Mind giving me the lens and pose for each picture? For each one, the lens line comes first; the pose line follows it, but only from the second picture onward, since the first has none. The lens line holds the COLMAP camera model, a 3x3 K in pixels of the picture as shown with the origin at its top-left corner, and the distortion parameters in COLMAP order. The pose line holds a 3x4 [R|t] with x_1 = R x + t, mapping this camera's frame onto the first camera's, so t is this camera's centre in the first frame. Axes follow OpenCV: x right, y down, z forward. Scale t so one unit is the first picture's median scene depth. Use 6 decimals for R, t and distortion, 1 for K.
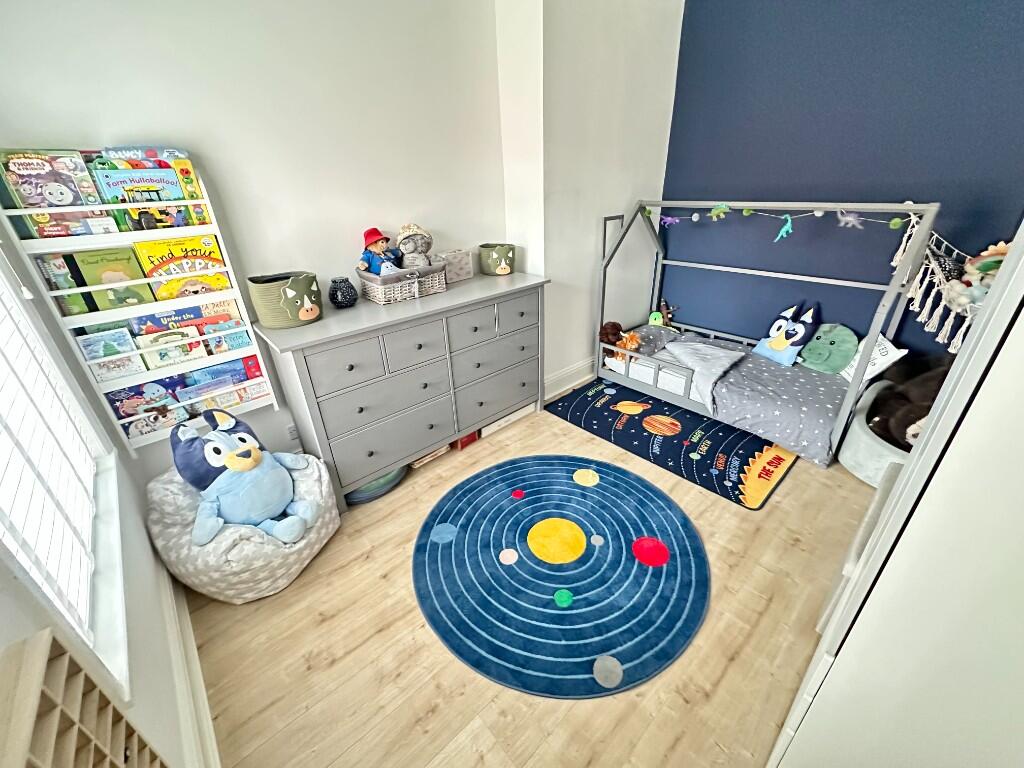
lens RADIAL K [[407.9, 0, 511.8], [0, 407.9, 383.3], [0, 0, 1]] dist [-0.000270, -0.000289]
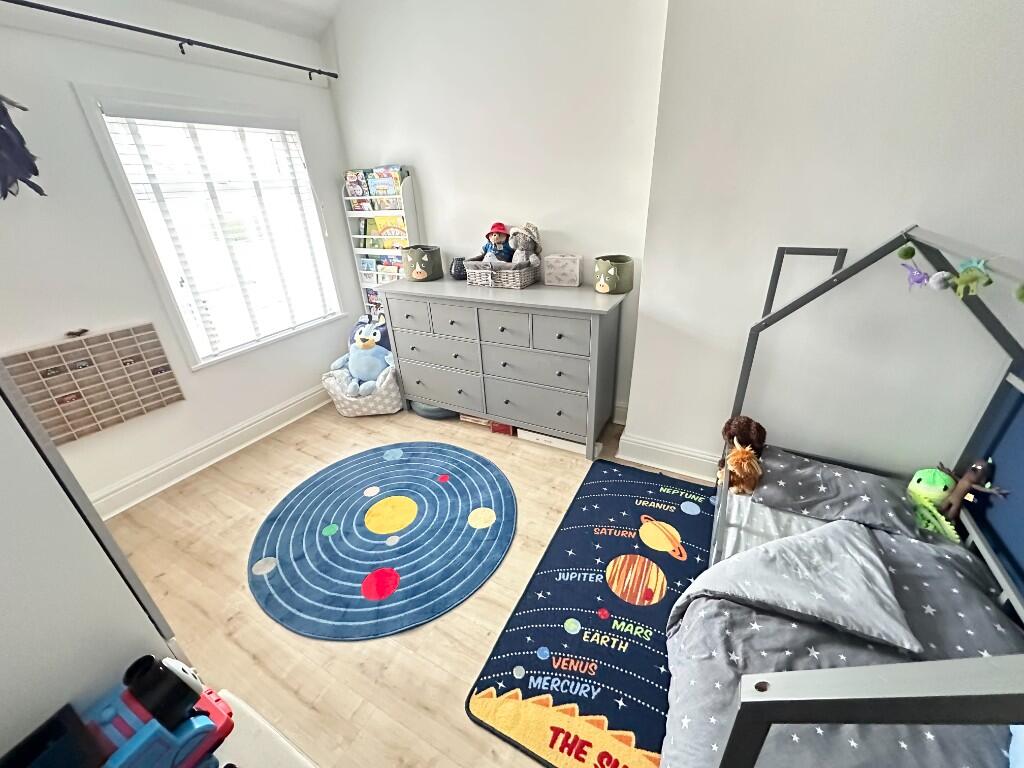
lens RADIAL K [[407.9, 0, 513.5], [0, 407.9, 381.4], [0, 0, 1]] dist [-0.000270, -0.000289]
pose [[0.342765, 0.430788, -0.834825, 0.874179], [-0.396850, 0.871872, 0.286966, -0.338002], [0.851483, 0.232939, 0.469805, 0.589527]]
